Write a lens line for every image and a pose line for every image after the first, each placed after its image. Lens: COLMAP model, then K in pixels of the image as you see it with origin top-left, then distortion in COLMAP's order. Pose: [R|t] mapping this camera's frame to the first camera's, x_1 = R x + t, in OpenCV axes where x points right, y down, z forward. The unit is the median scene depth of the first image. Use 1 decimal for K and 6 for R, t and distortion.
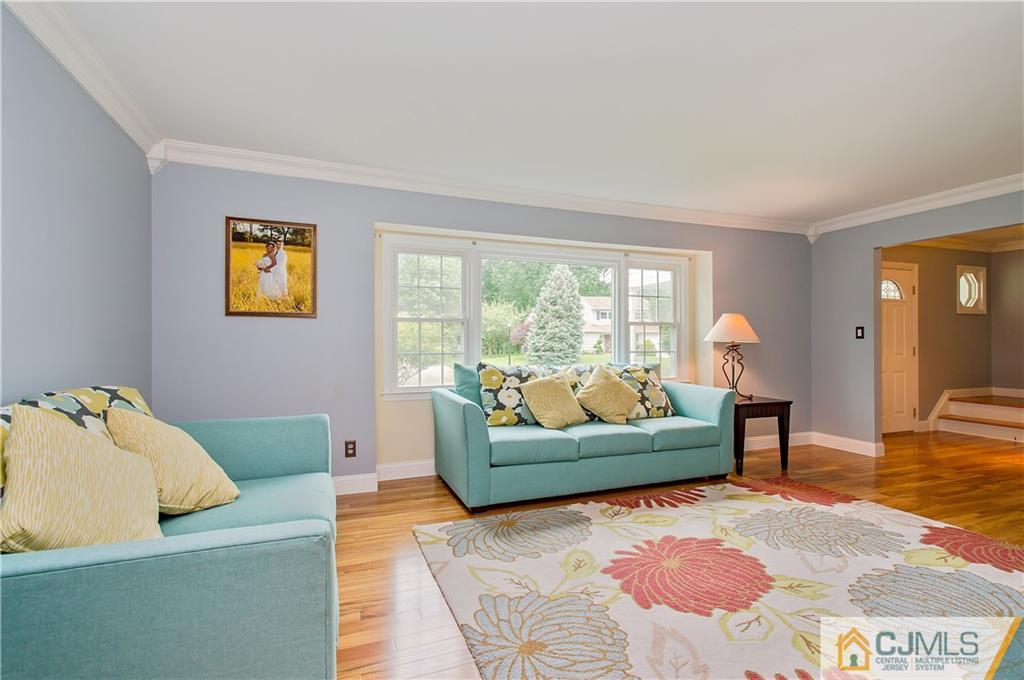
lens RADIAL K [[479.9, 0, 511.5], [0, 479.9, 341.1], [0, 0, 1]] dist [0.000926, -0.000695]
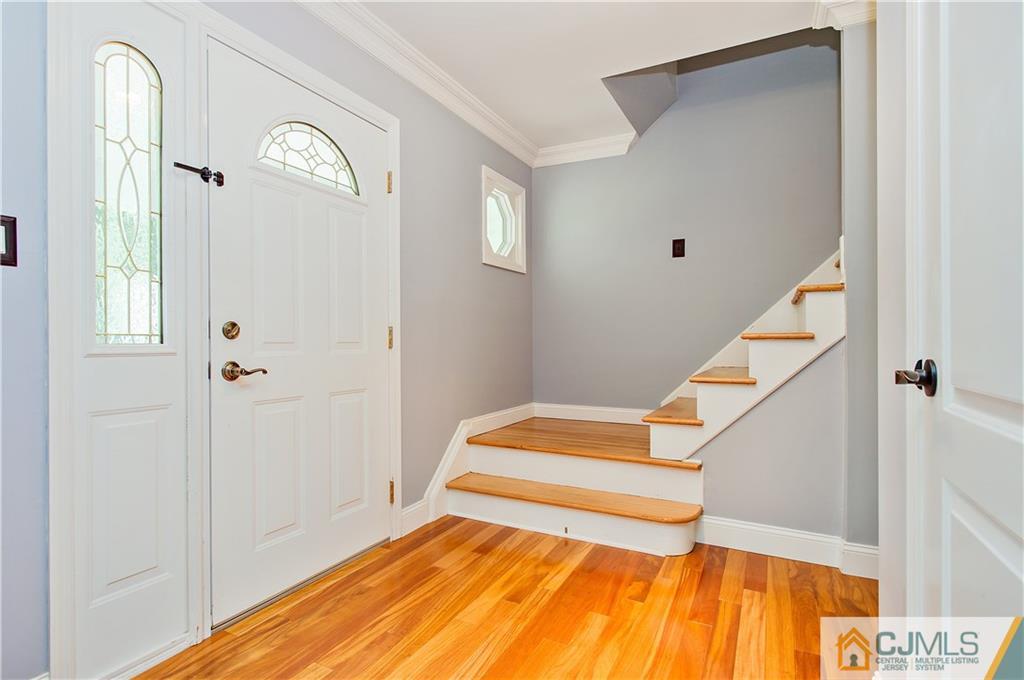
lens RADIAL K [[501.3, 0, 511.0], [0, 501.3, 341.4], [0, 0, 1]] dist [-0.002887, -0.000544]
pose [[0.746524, -0.000022, 0.665358, 0.640817], [0.001939, 0.999996, -0.002142, 0.026108], [-0.665356, 0.002889, 0.746521, 0.628065]]
